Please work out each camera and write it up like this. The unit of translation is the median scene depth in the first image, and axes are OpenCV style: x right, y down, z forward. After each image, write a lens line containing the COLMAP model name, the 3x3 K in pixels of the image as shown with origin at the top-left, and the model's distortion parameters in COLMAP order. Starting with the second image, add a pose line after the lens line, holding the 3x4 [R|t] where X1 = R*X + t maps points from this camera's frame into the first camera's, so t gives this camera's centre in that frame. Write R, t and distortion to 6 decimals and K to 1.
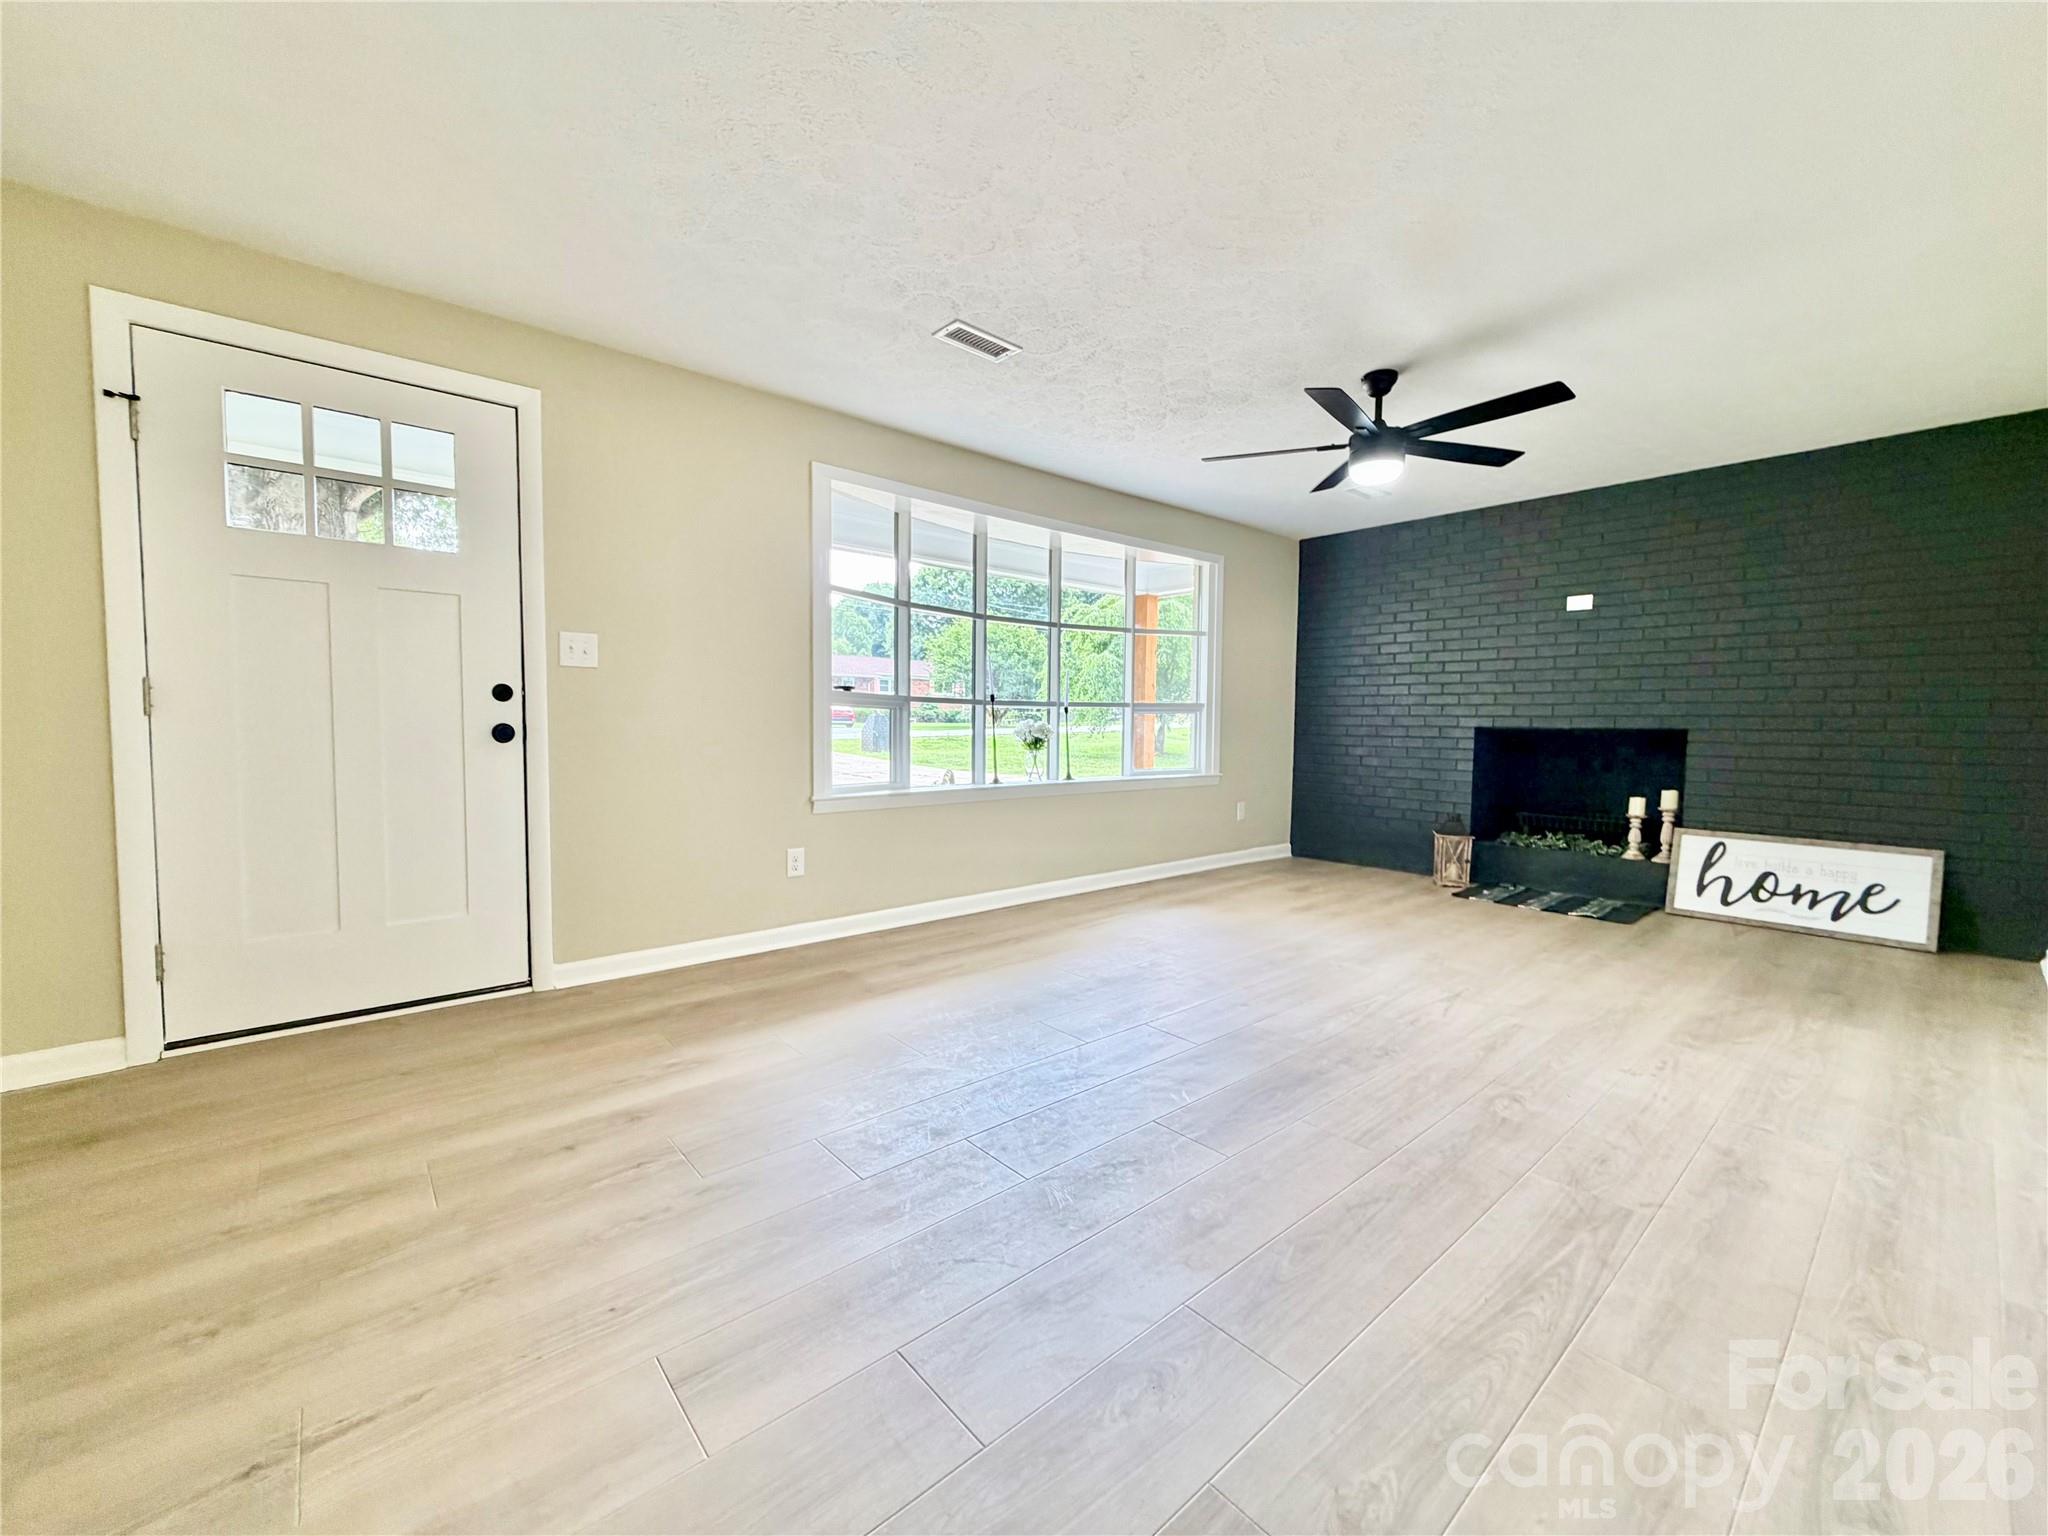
lens RADIAL K [[817.1, 0, 1017.8], [0, 817.1, 761.8], [0, 0, 1]] dist [0.000689, 0.000633]
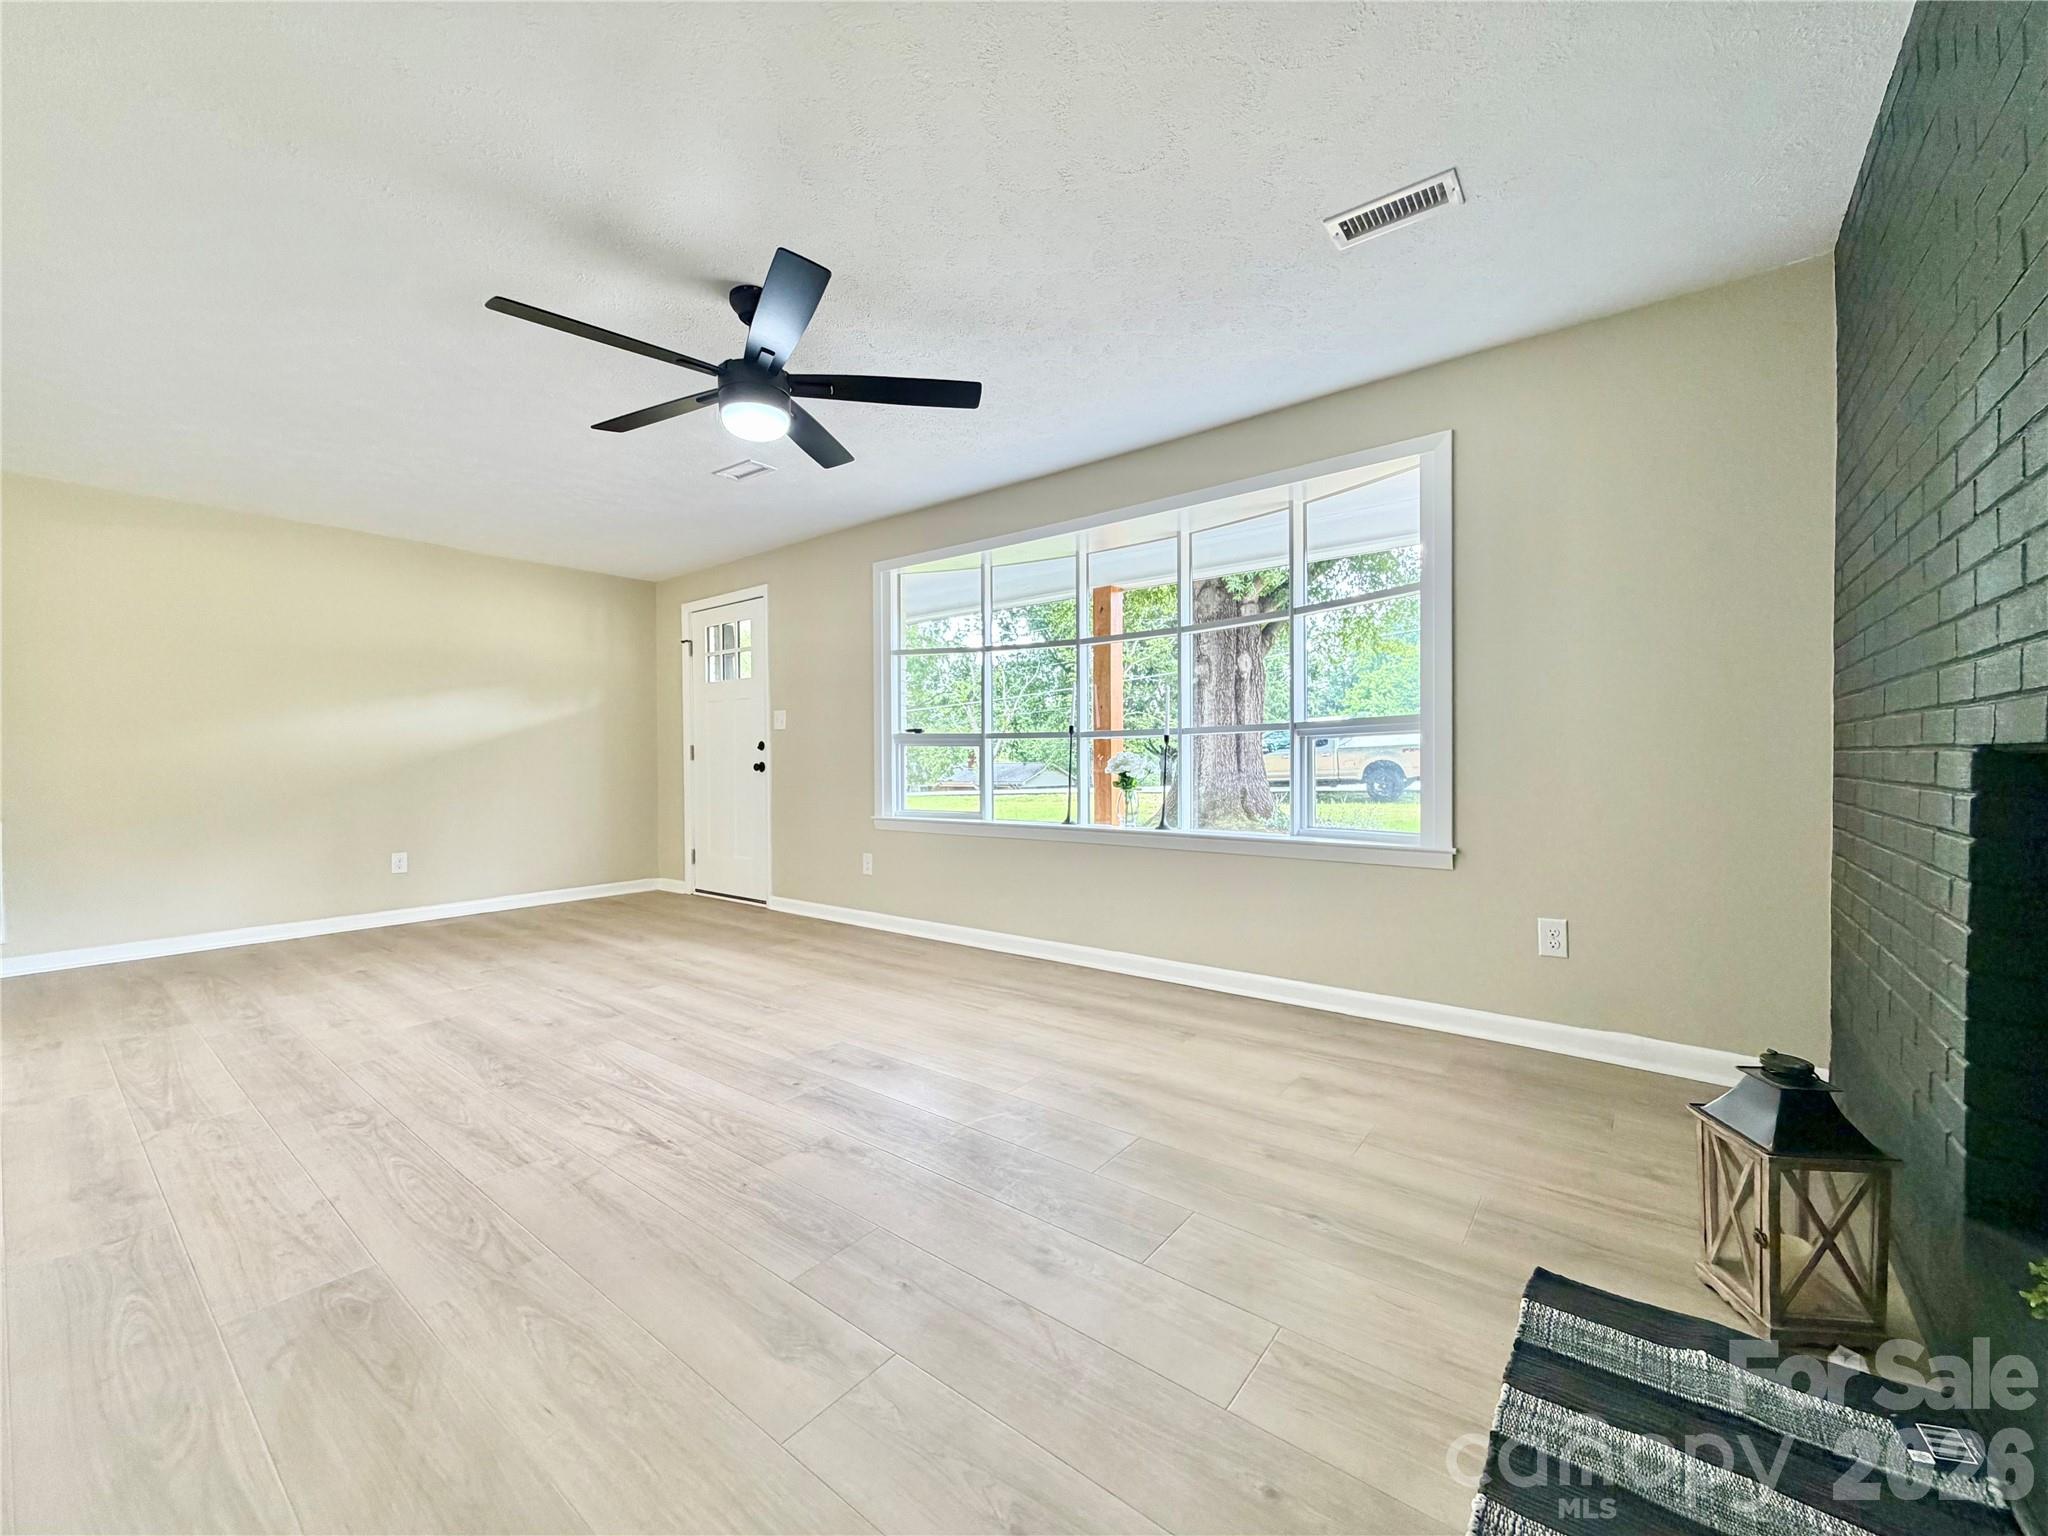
lens RADIAL K [[817.1, 0, 1017.6], [0, 817.1, 777.7], [0, 0, 1]] dist [0.000689, 0.000633]
pose [[0.188327, 0.010659, -0.982049, 1.368953], [-0.038438, 0.999255, 0.003474, -0.040688], [0.981354, 0.037094, 0.188596, 1.245355]]
